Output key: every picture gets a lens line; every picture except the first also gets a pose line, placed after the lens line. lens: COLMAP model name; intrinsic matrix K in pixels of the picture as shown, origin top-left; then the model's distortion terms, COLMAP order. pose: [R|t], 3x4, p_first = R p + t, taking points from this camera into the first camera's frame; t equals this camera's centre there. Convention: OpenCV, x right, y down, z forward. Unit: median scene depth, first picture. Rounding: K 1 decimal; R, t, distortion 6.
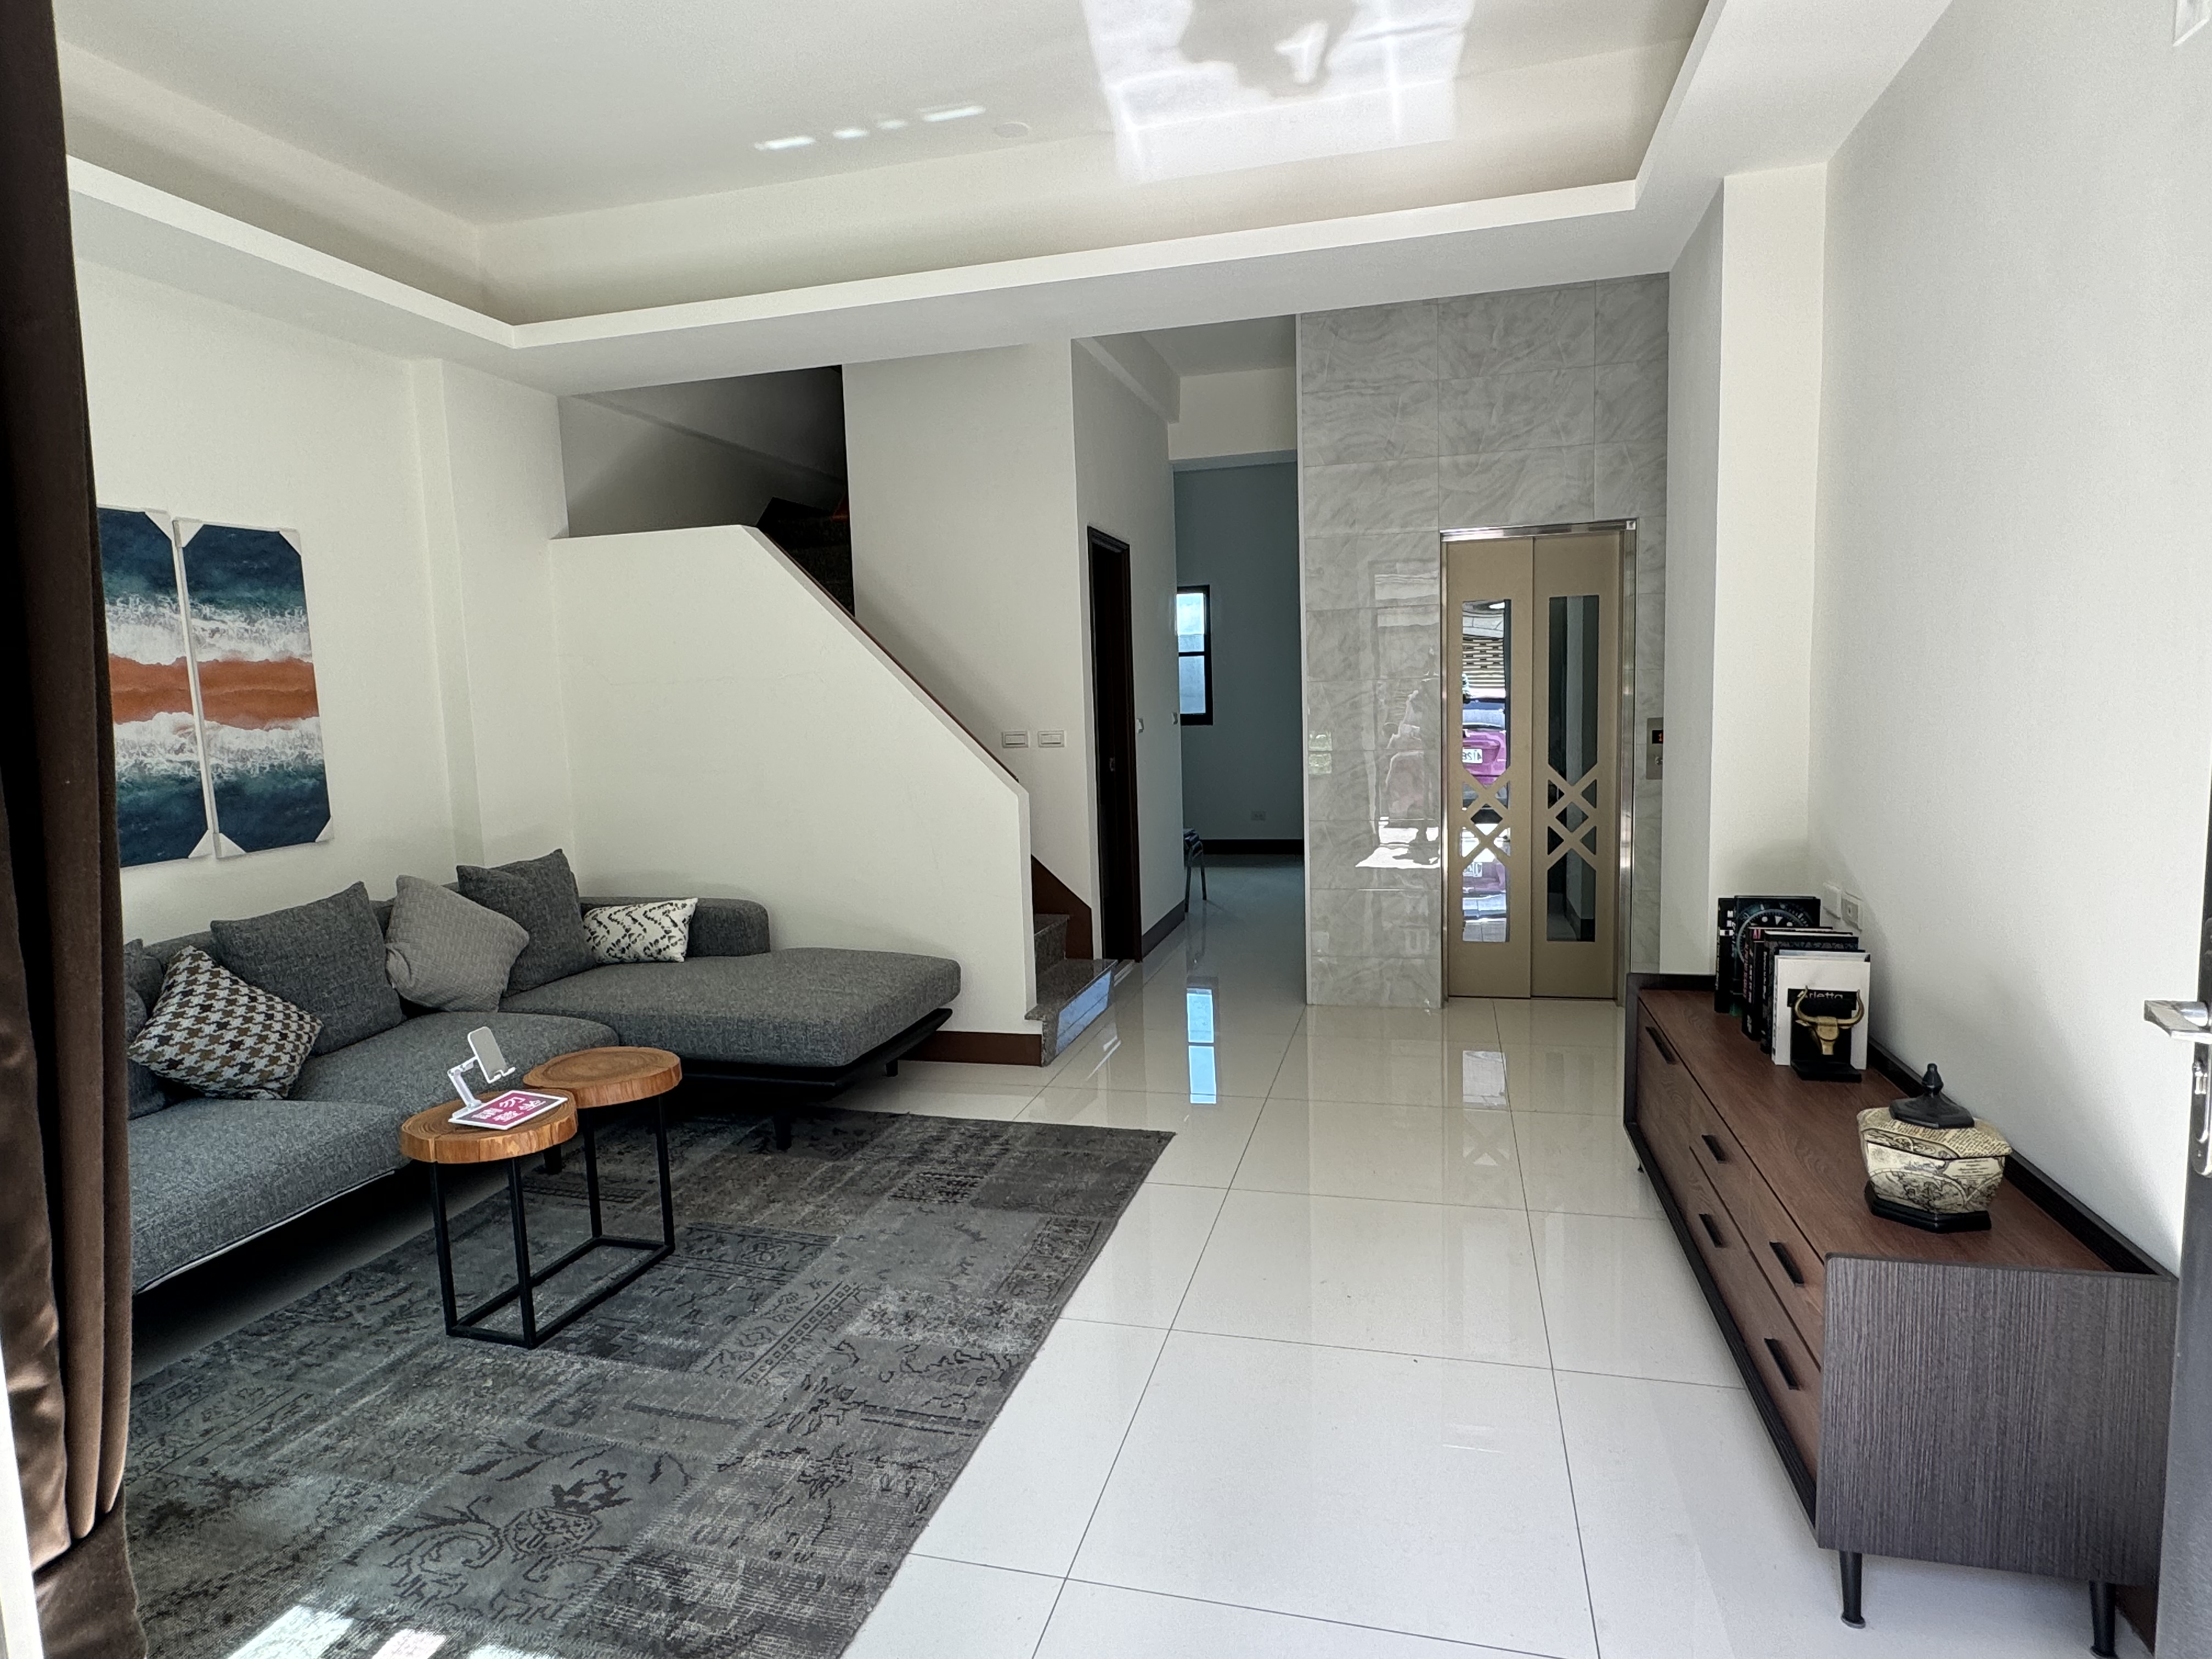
lens RADIAL K [[1244.2, 0, 1103.3], [0, 1244.2, 825.5], [0, 0, 1]] dist [-0.004965, -0.000596]
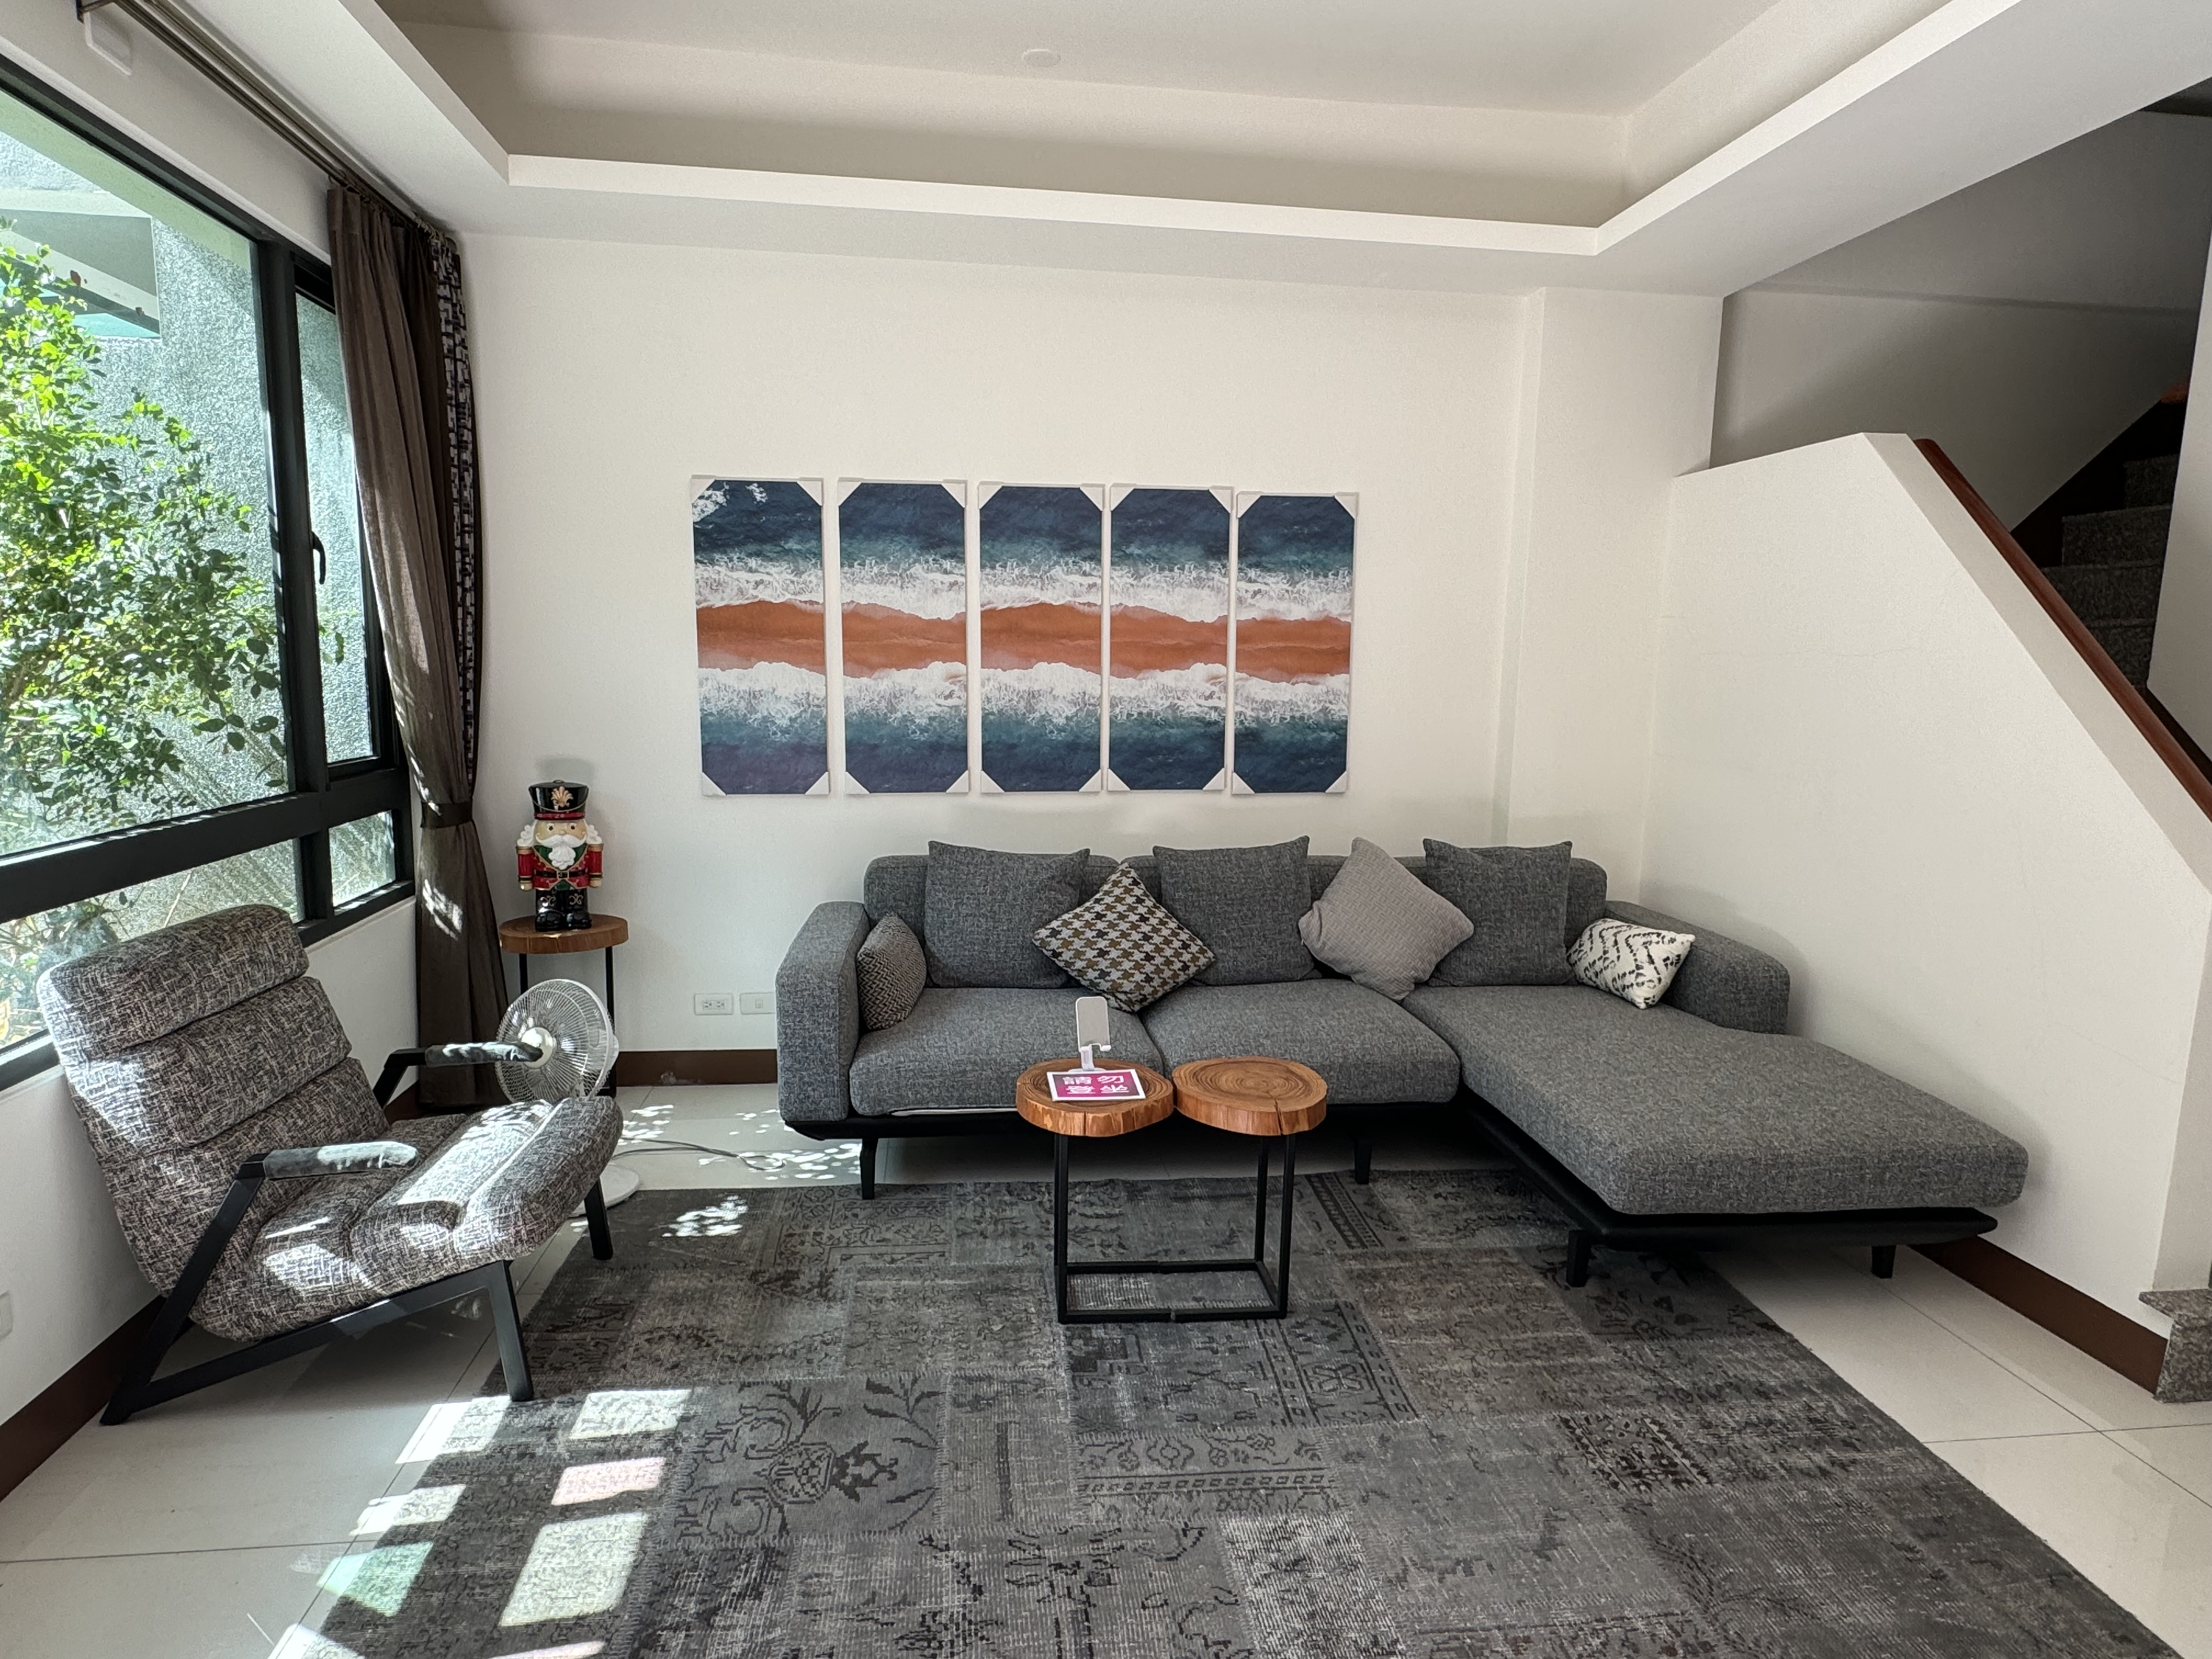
lens RADIAL K [[1244.2, 0, 1101.3], [0, 1244.2, 834.3], [0, 0, 1]] dist [-0.004965, -0.000596]
pose [[0.372751, 0.170837, -0.912070, 0.287776], [-0.129794, 0.982843, 0.131048, -0.071254], [0.918809, 0.069532, 0.388530, 0.451869]]
